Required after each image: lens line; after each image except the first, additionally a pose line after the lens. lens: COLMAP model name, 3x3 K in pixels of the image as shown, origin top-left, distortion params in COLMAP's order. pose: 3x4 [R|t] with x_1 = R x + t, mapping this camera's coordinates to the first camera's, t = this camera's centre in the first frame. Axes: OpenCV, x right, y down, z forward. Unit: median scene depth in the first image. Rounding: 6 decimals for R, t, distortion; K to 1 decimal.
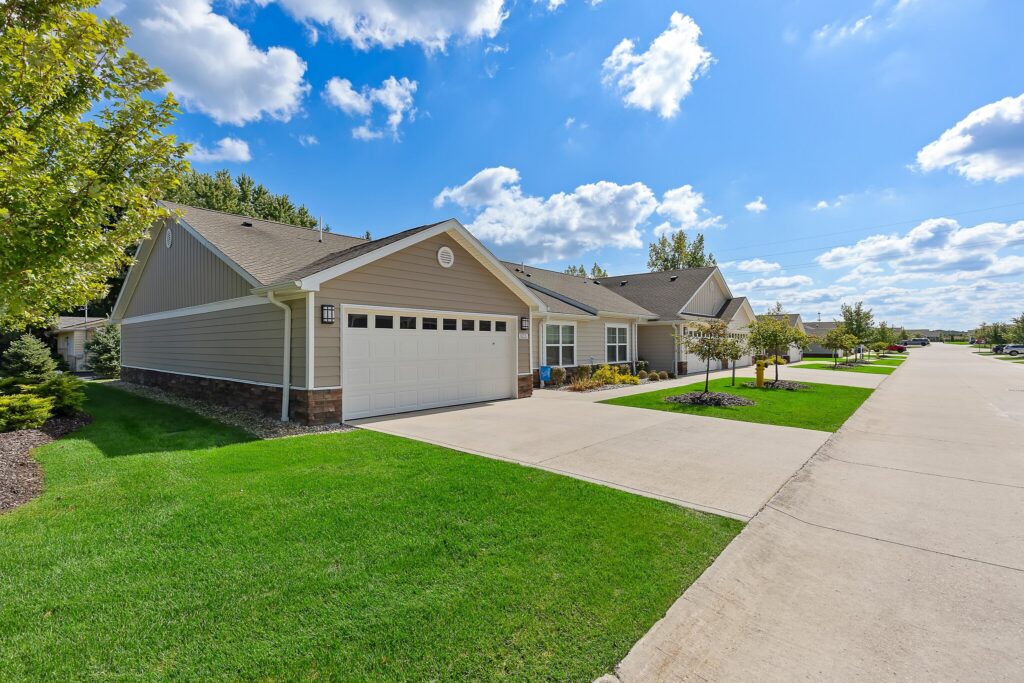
lens RADIAL K [[461.0, 0, 508.2], [0, 461.0, 346.4], [0, 0, 1]] dist [0.010935, -0.000428]
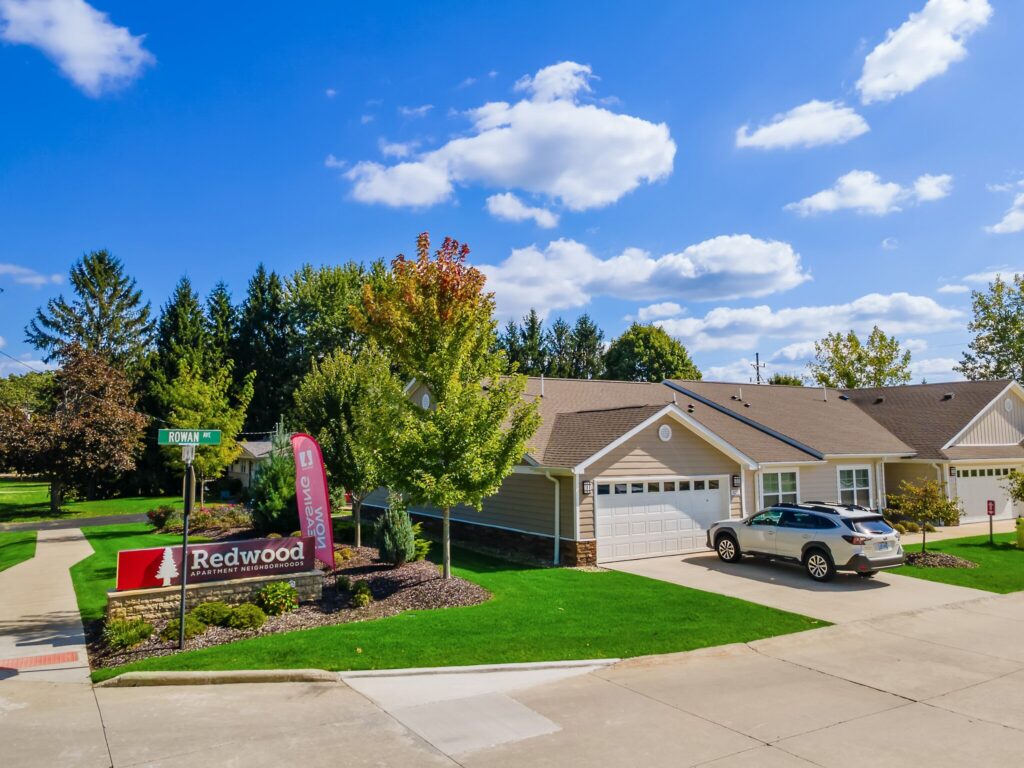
lens RADIAL K [[752.8, 0, 510.9], [0, 752.8, 383.1], [0, 0, 1]] dist [0.058178, -0.006314]
pose [[0.958379, -0.027512, -0.284171, 0.050207], [0.004508, 0.996680, -0.081289, -0.172652], [0.285464, 0.076624, 0.955321, -1.129160]]
